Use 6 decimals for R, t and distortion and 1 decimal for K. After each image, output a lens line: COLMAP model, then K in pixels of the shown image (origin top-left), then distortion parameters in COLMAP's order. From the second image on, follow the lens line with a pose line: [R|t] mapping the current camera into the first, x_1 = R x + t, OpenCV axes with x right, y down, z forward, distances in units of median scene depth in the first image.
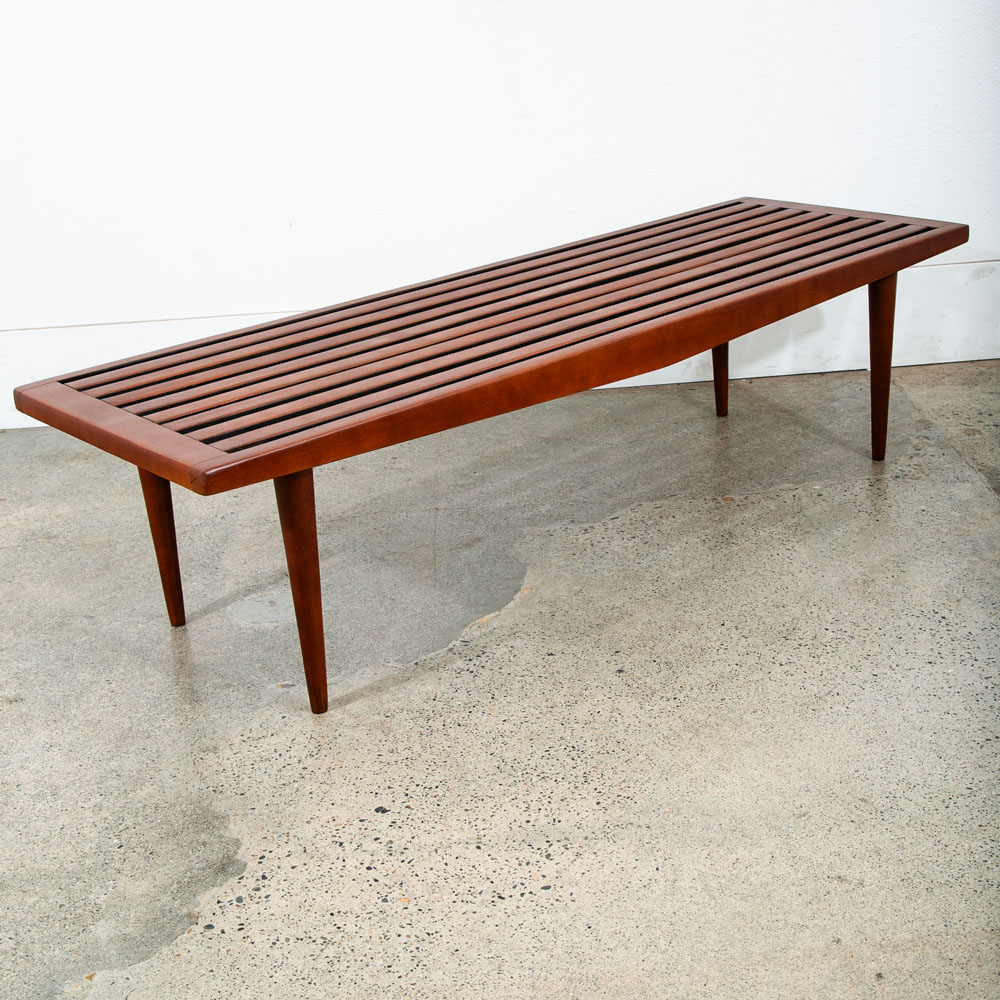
lens RADIAL K [[1580.4, 0, 495.3], [0, 1580.4, 499.3], [0, 0, 1]] dist [0.006426, 0.148748]
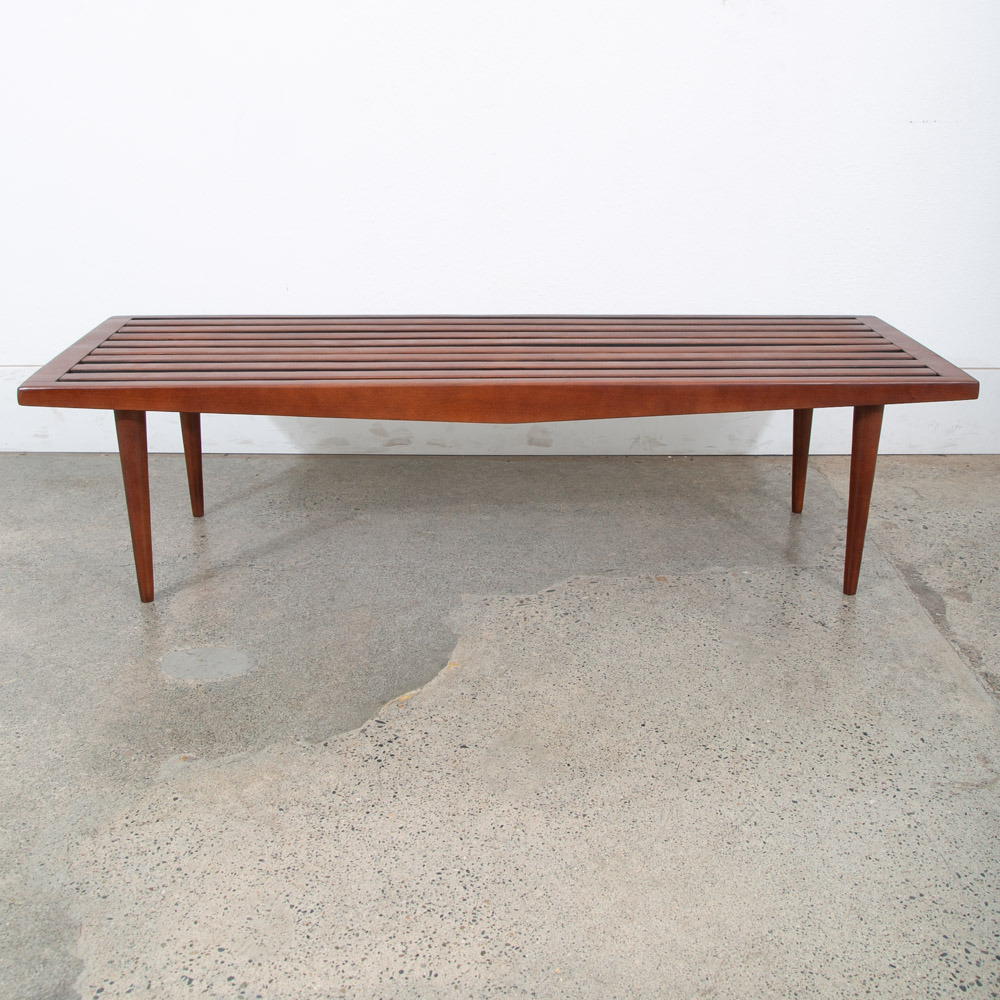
lens RADIAL K [[1148.3, 0, 503.6], [0, 1148.3, 443.0], [0, 0, 1]] dist [-0.119982, 0.079322]
pose [[0.997249, 0.073982, -0.004554, 0.049322], [-0.074114, 0.996150, -0.046818, -0.057113], [0.001073, 0.047027, 0.998893, 0.295109]]
